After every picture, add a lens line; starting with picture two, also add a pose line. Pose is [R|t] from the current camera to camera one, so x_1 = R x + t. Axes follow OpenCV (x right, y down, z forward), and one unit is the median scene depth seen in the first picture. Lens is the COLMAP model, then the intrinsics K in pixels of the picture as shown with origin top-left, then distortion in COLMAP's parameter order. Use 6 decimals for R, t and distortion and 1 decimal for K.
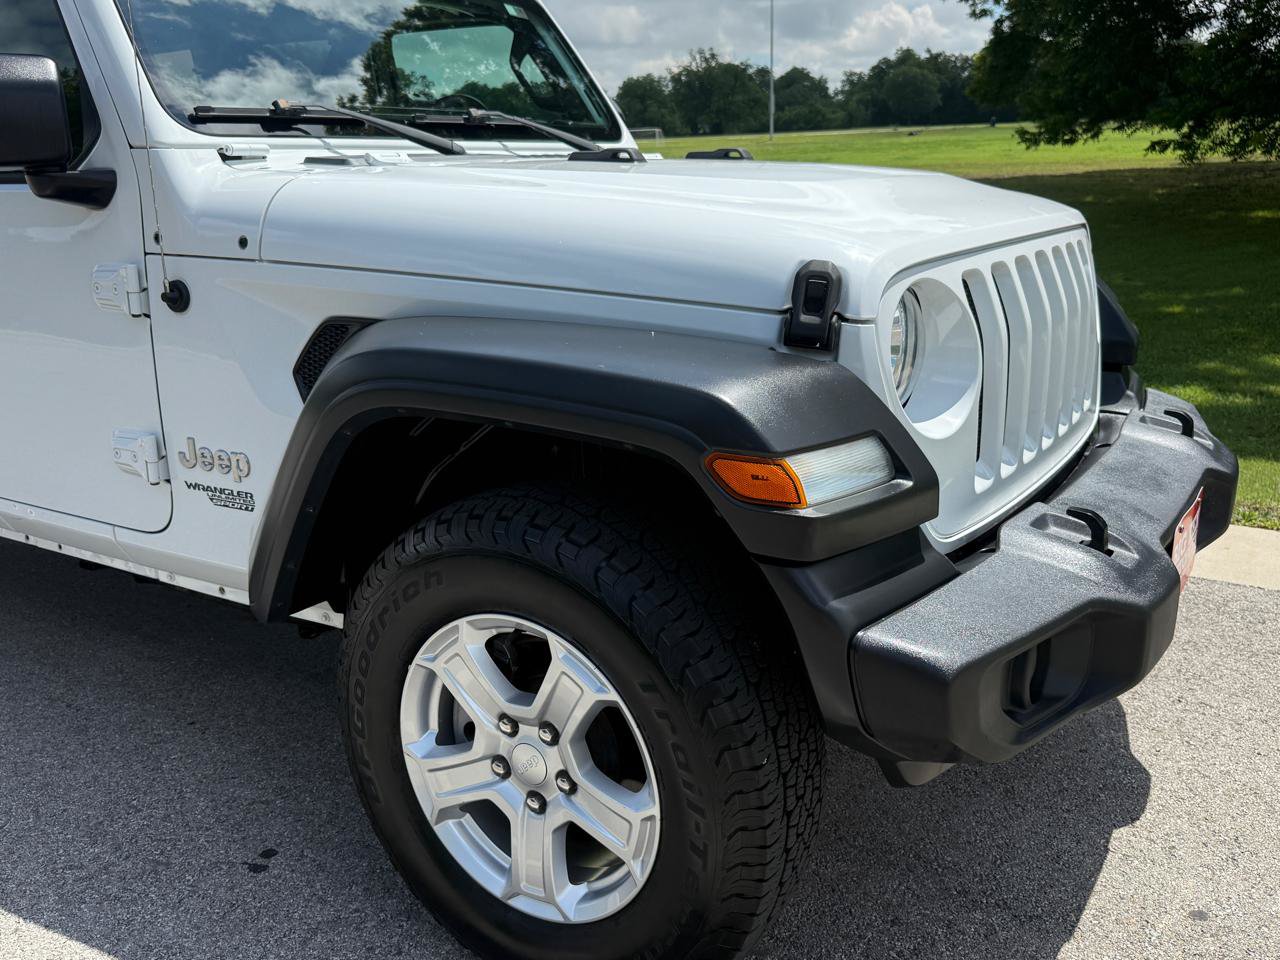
lens RADIAL K [[1121.0, 0, 645.4], [0, 1121.0, 486.9], [0, 0, 1]] dist [0.082755, -0.149158]
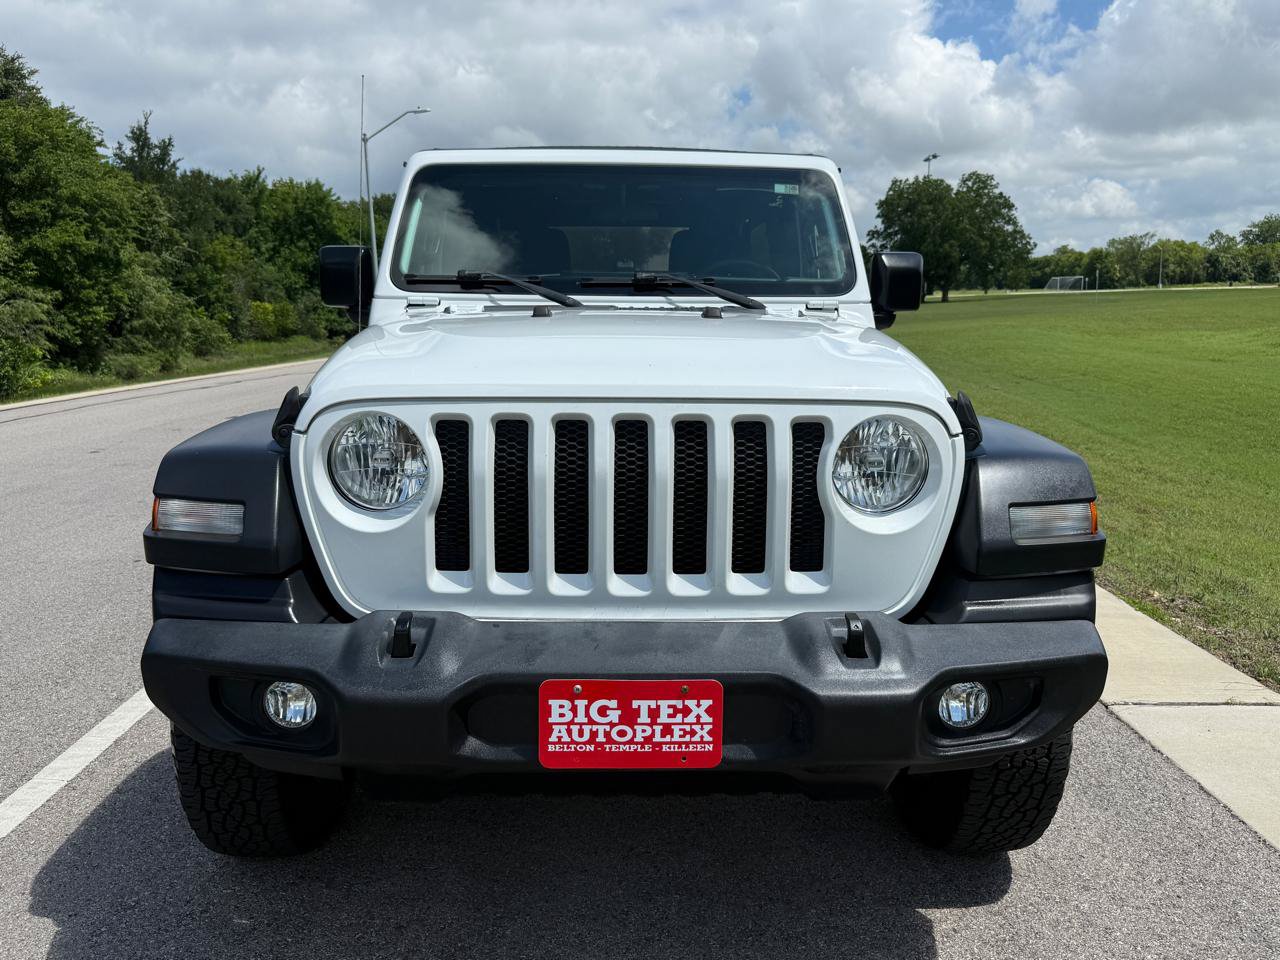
lens RADIAL K [[1037.2, 0, 697.1], [0, 1037.2, 479.3], [0, 0, 1]] dist [0.050042, -0.079166]
pose [[0.581494, 0.168795, -0.795847, 1.185276], [-0.245676, 0.969003, 0.026015, -0.189099], [0.775570, 0.180393, 0.604938, 0.457861]]
